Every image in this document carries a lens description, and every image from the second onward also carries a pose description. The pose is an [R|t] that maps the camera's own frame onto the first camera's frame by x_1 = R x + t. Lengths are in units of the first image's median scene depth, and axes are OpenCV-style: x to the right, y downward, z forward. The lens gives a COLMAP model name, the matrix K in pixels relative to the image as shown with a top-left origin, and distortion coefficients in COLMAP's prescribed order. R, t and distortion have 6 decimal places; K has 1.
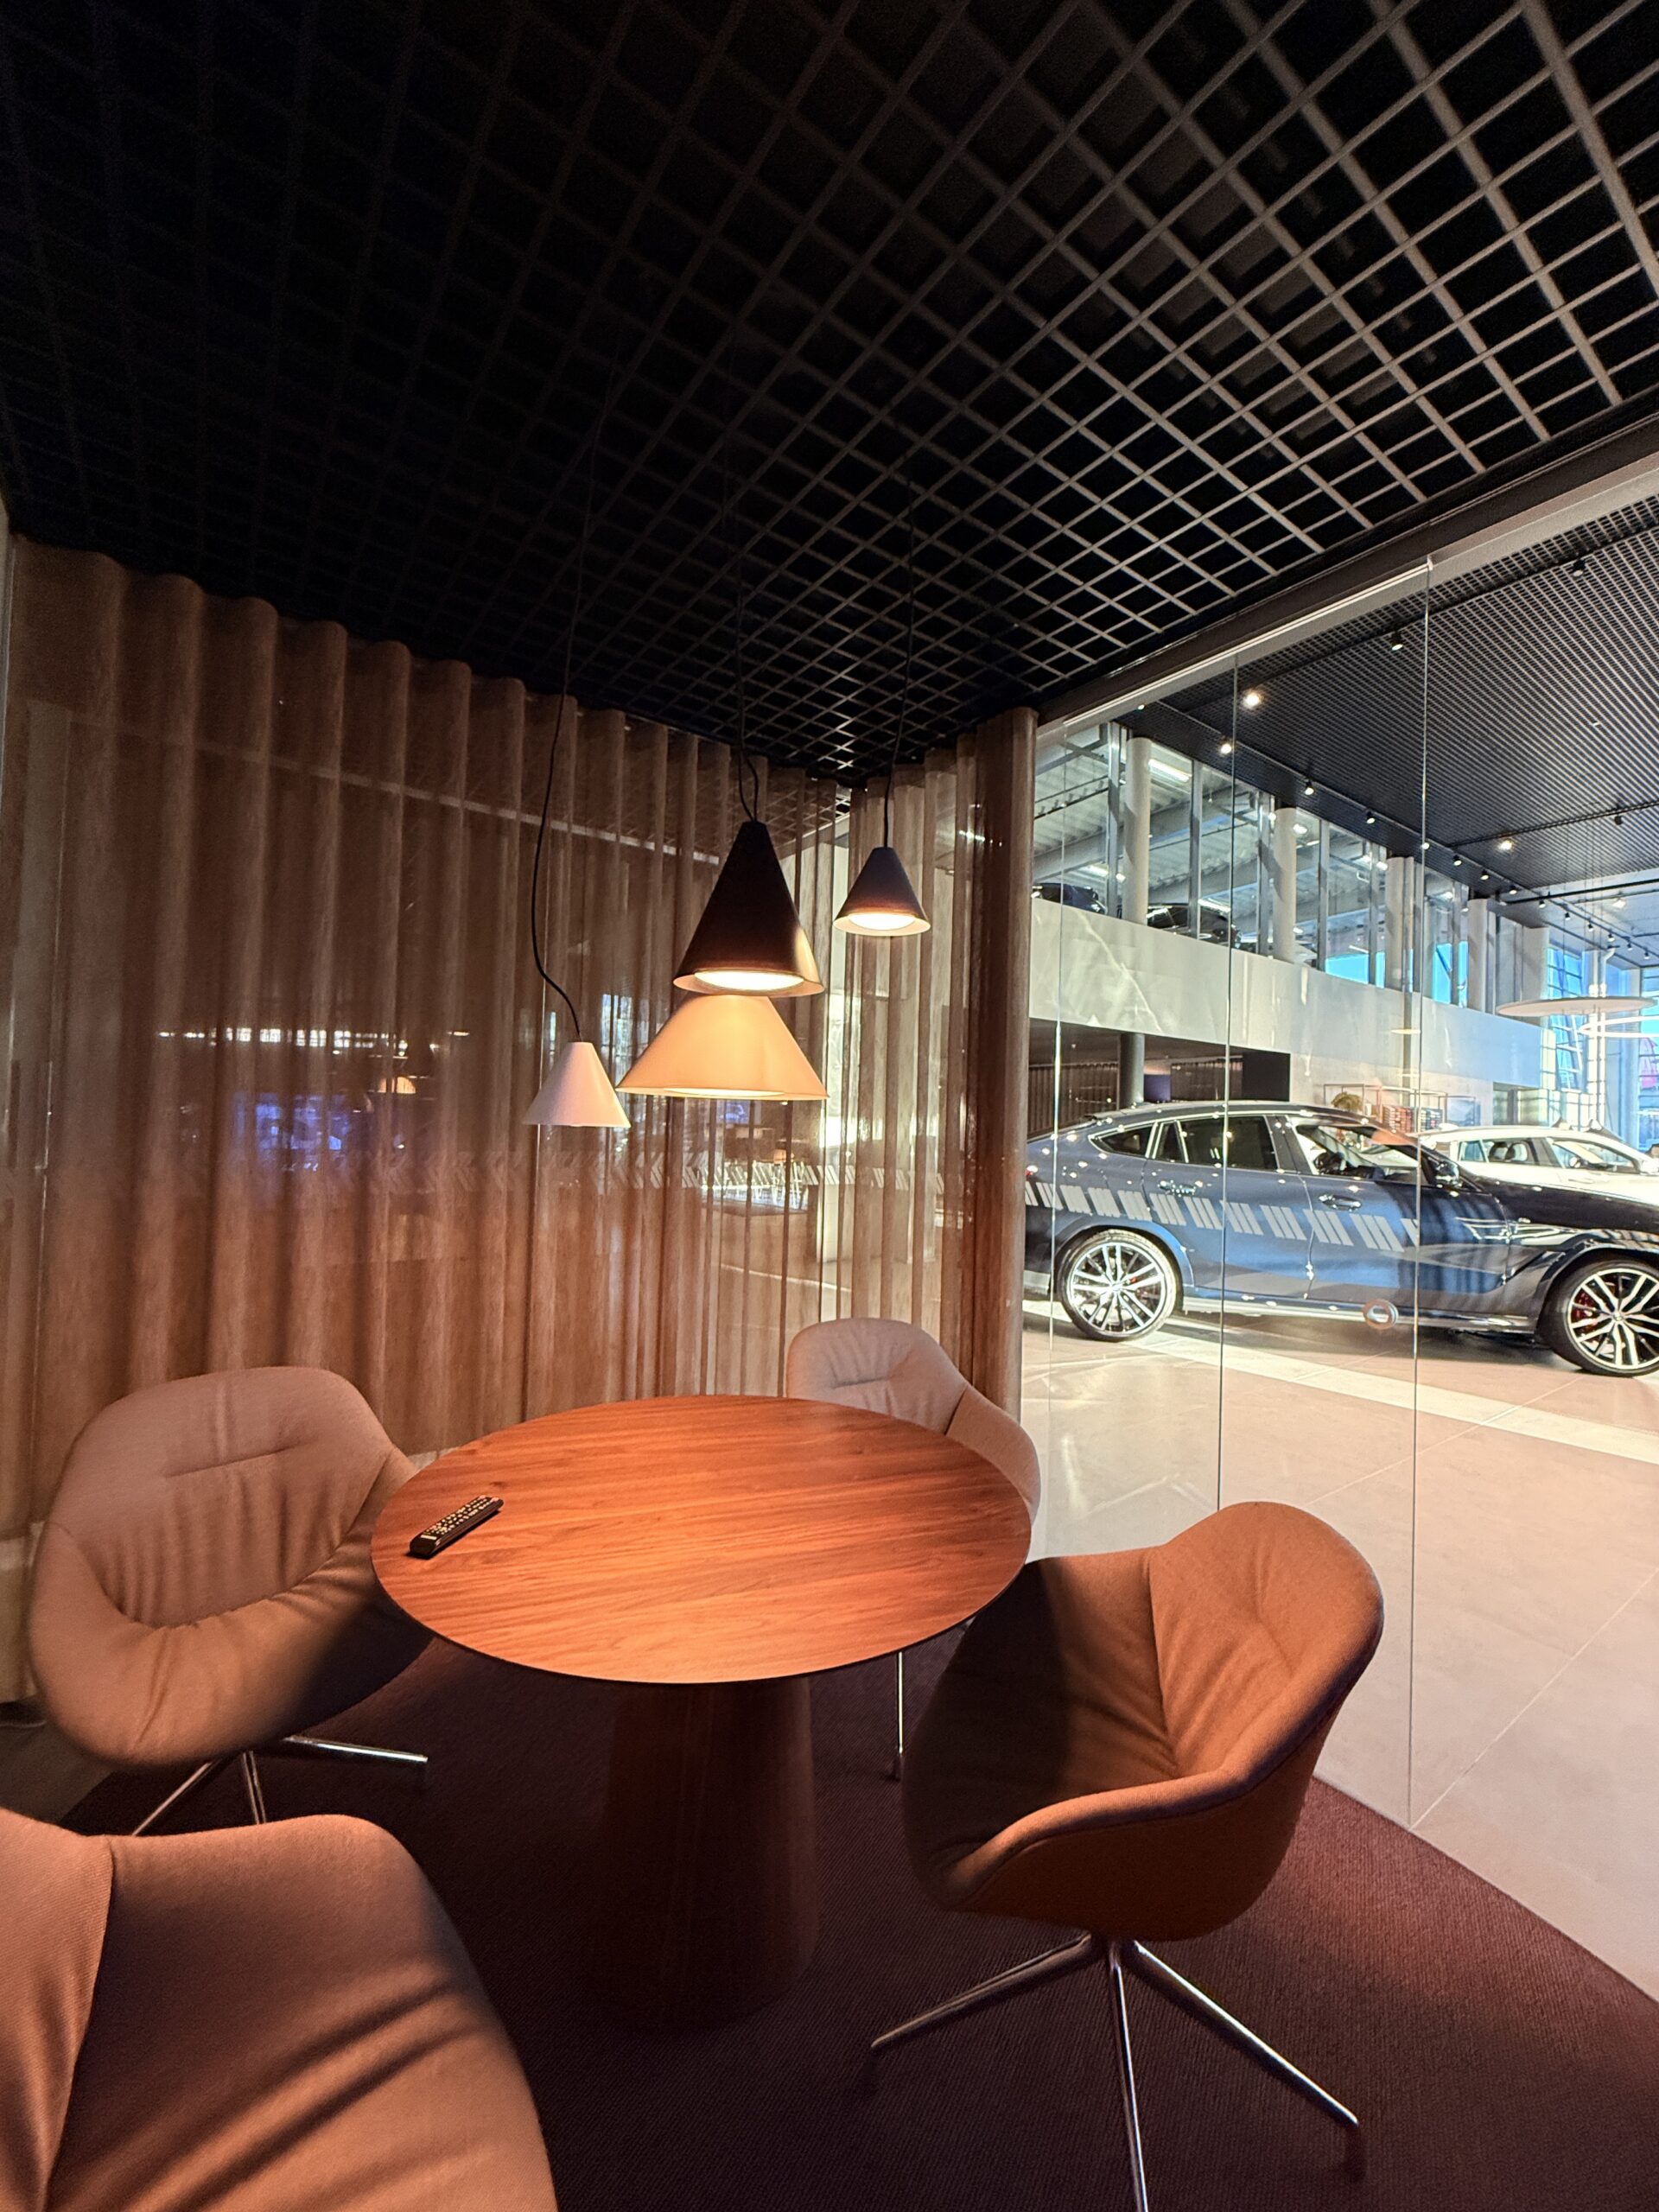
lens RADIAL K [[878.9, 0, 829.6], [0, 878.9, 1103.8], [0, 0, 1]] dist [0.002593, -0.000882]
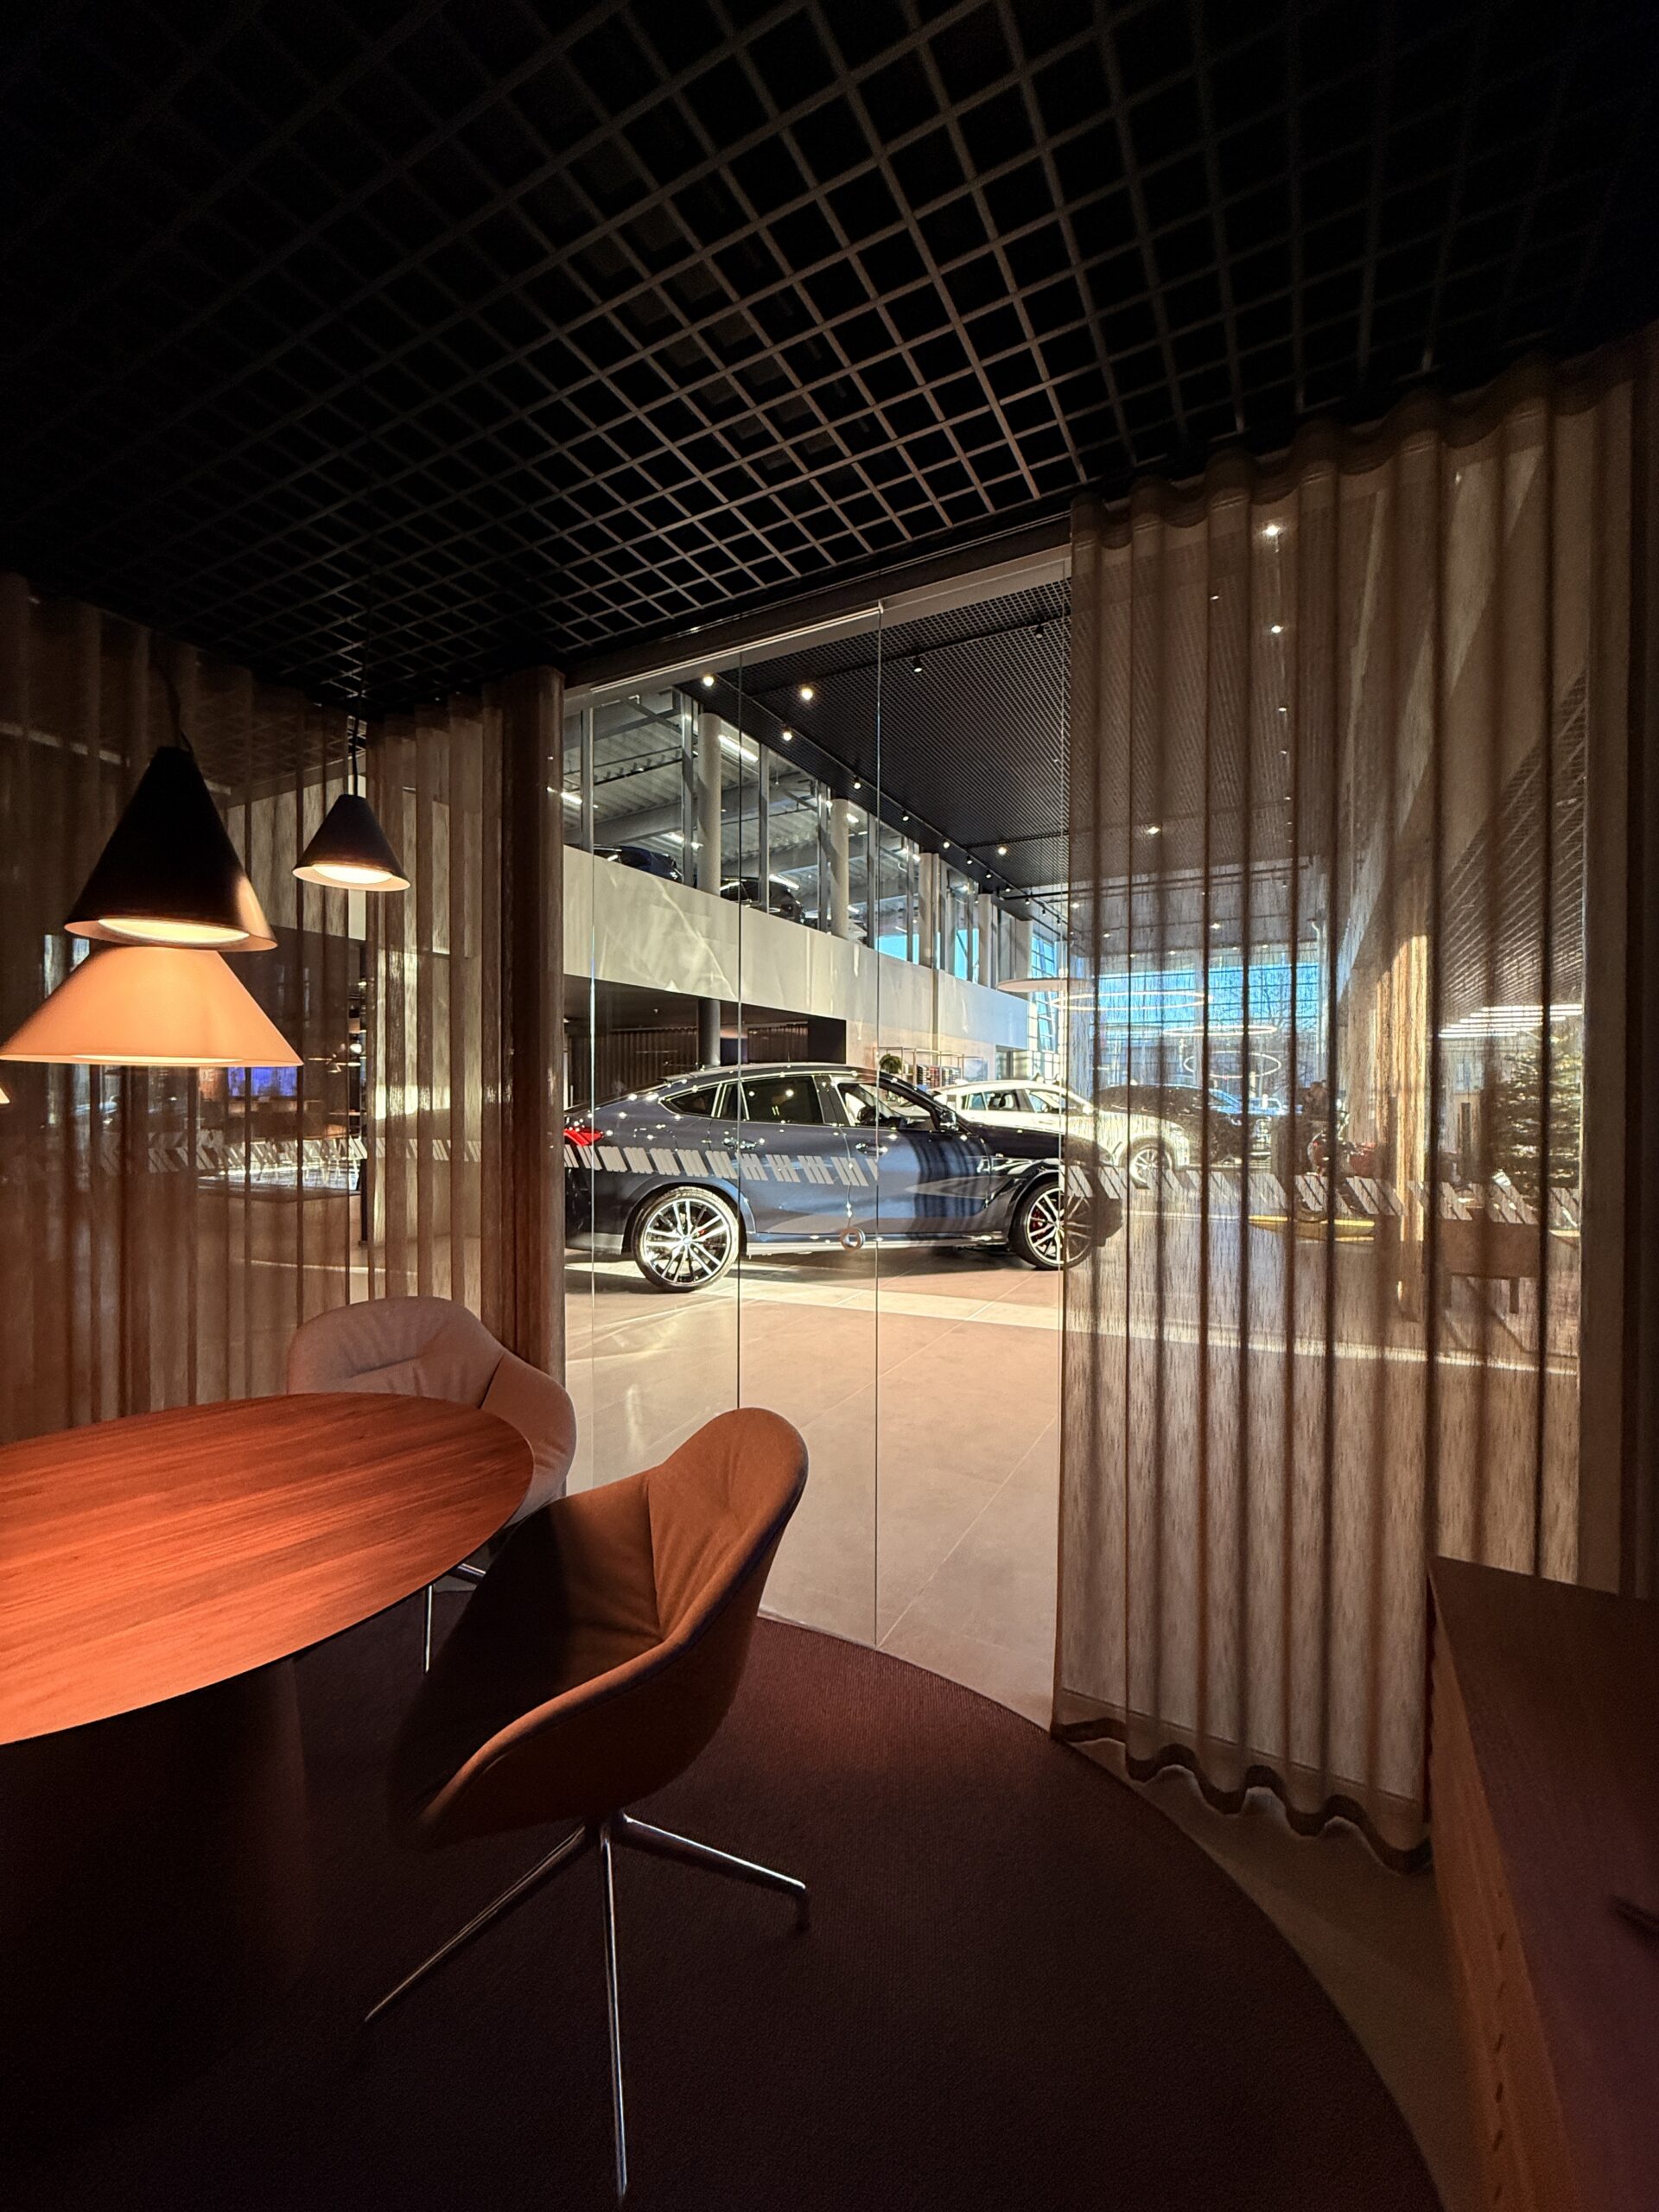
lens RADIAL K [[878.9, 0, 829.0], [0, 878.9, 1104.5], [0, 0, 1]] dist [0.002593, -0.000882]
pose [[0.900354, -0.032082, 0.433973, 0.028680], [0.014027, 0.998900, 0.044743, 0.000438], [-0.434931, -0.034197, 0.899814, -0.020542]]
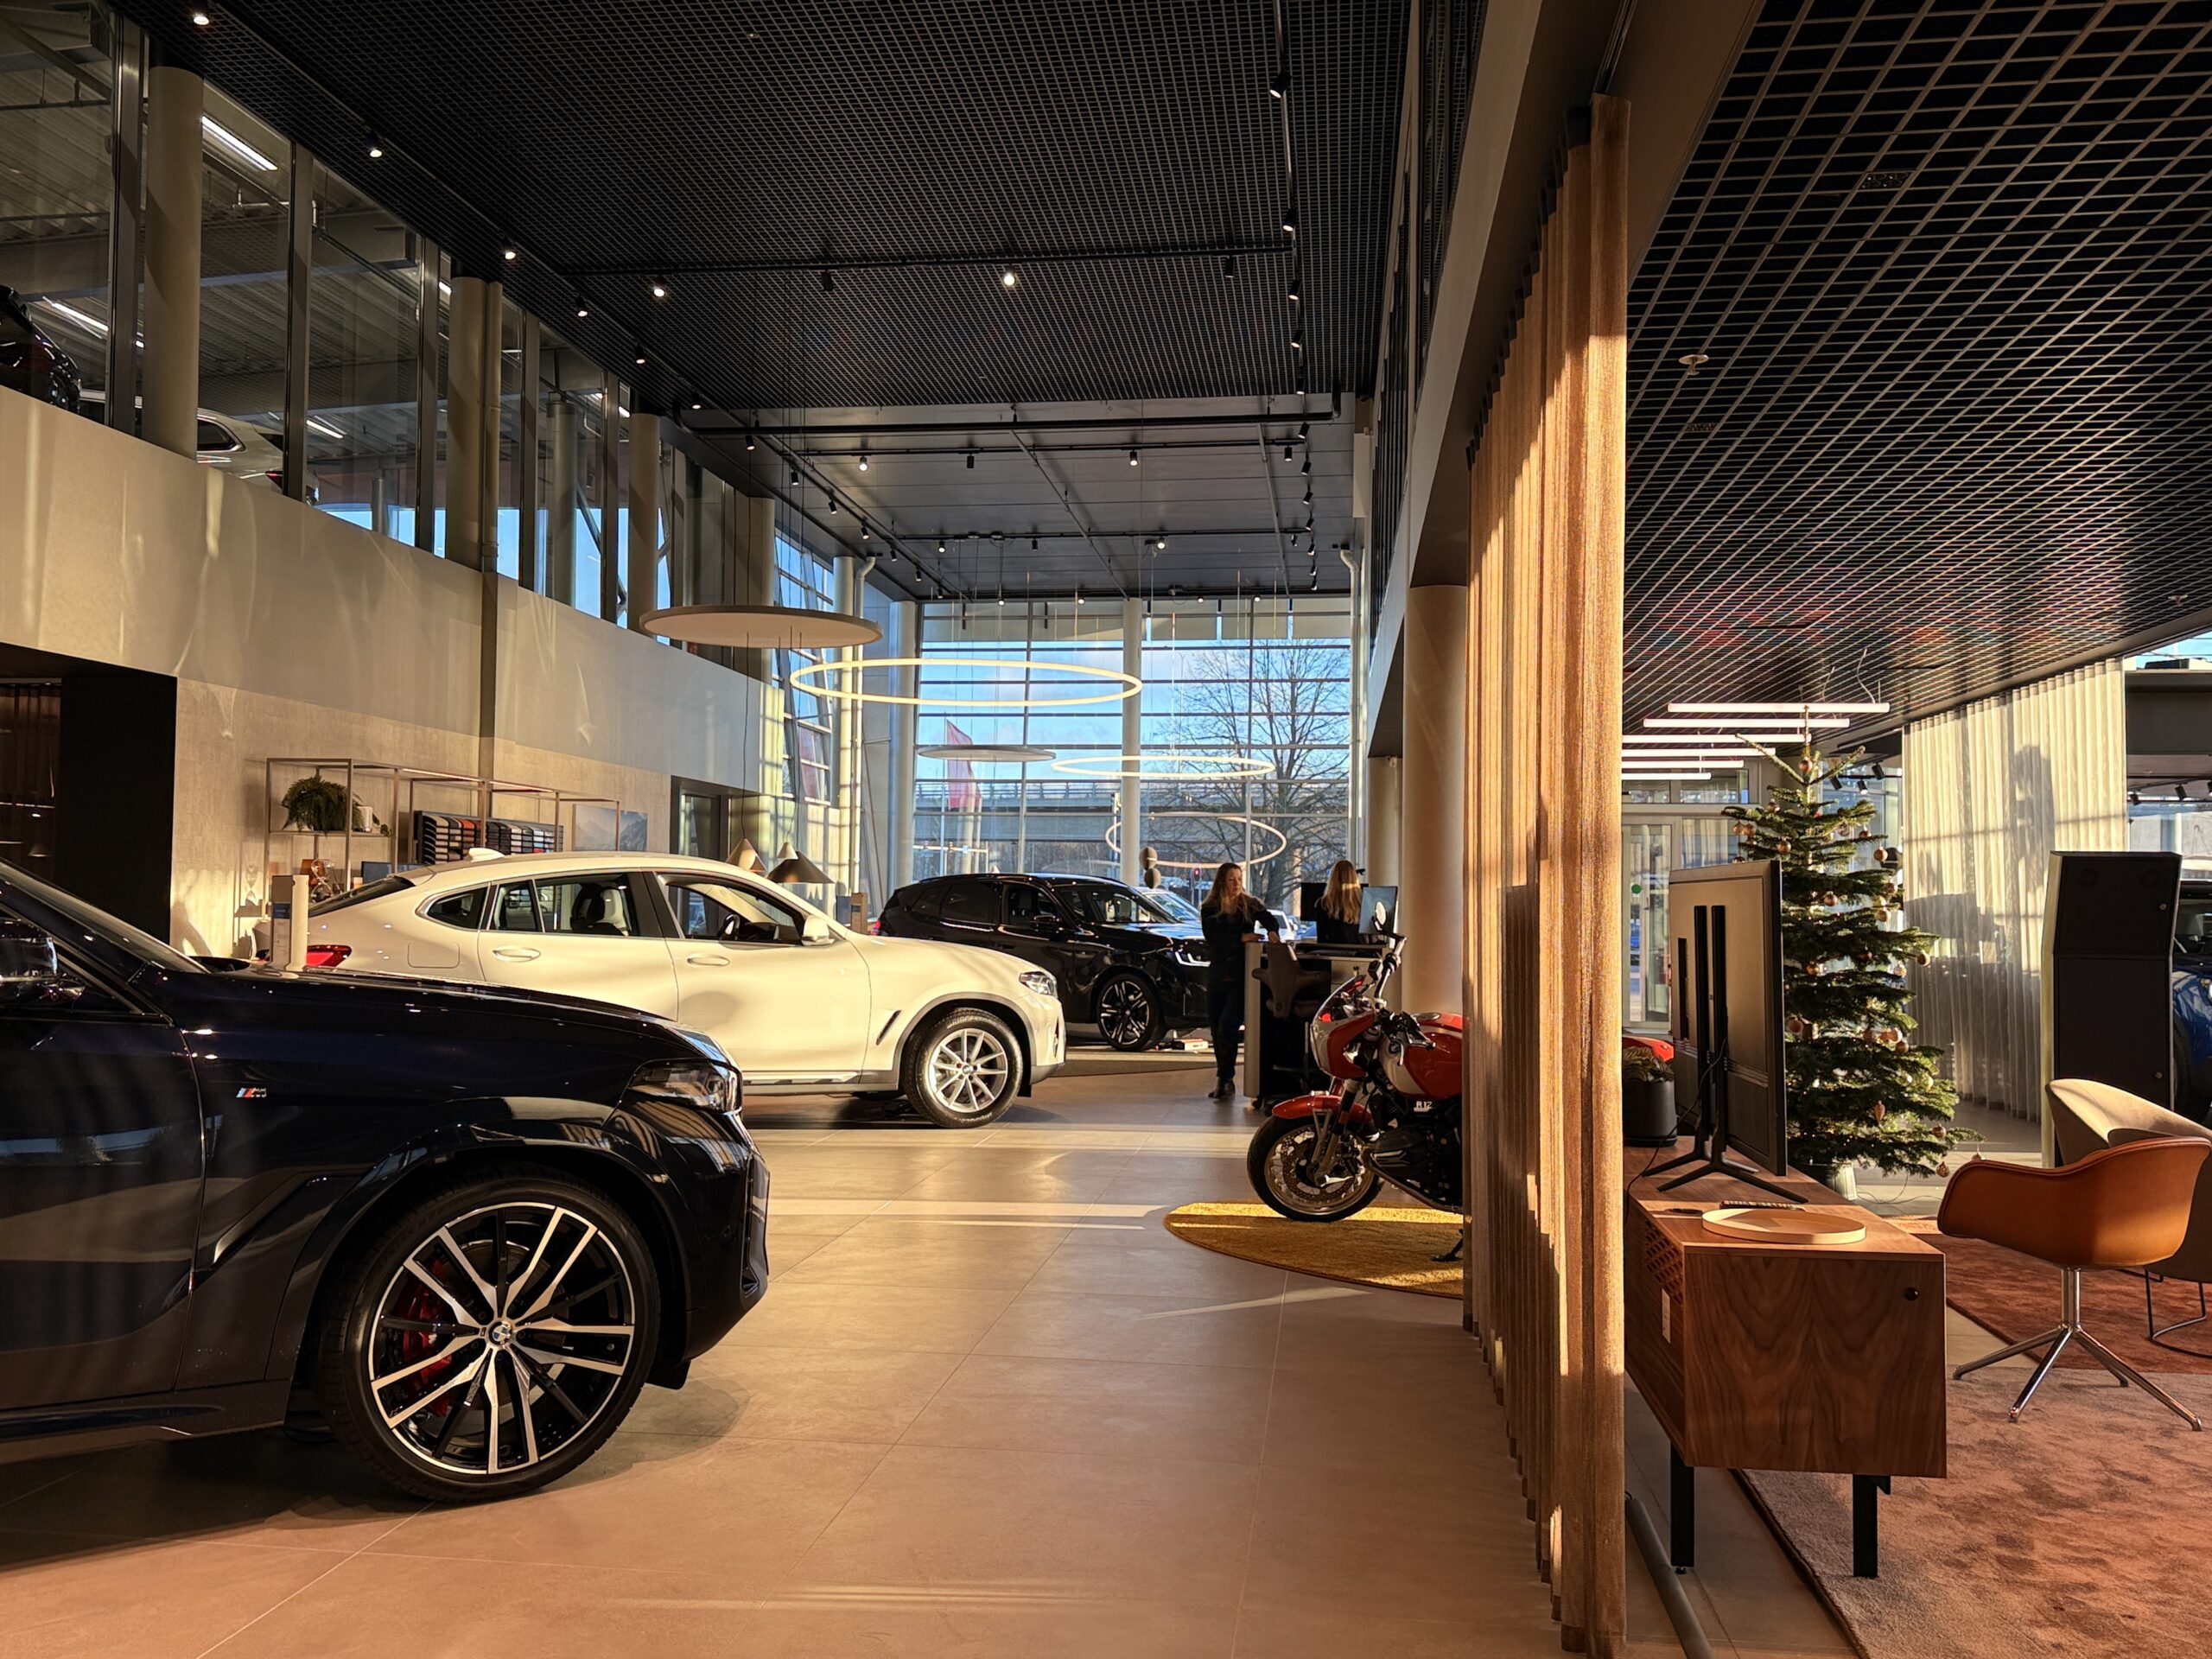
lens RADIAL K [[1816.0, 0, 1110.3], [0, 1816.0, 825.9], [0, 0, 1]] dist [-0.000473, -0.003452]
pose [[0.682173, 0.008829, 0.731137, 0.522329], [-0.004681, 0.999959, -0.007707, 0.037778], [-0.731175, 0.001835, 0.682187, 0.307478]]
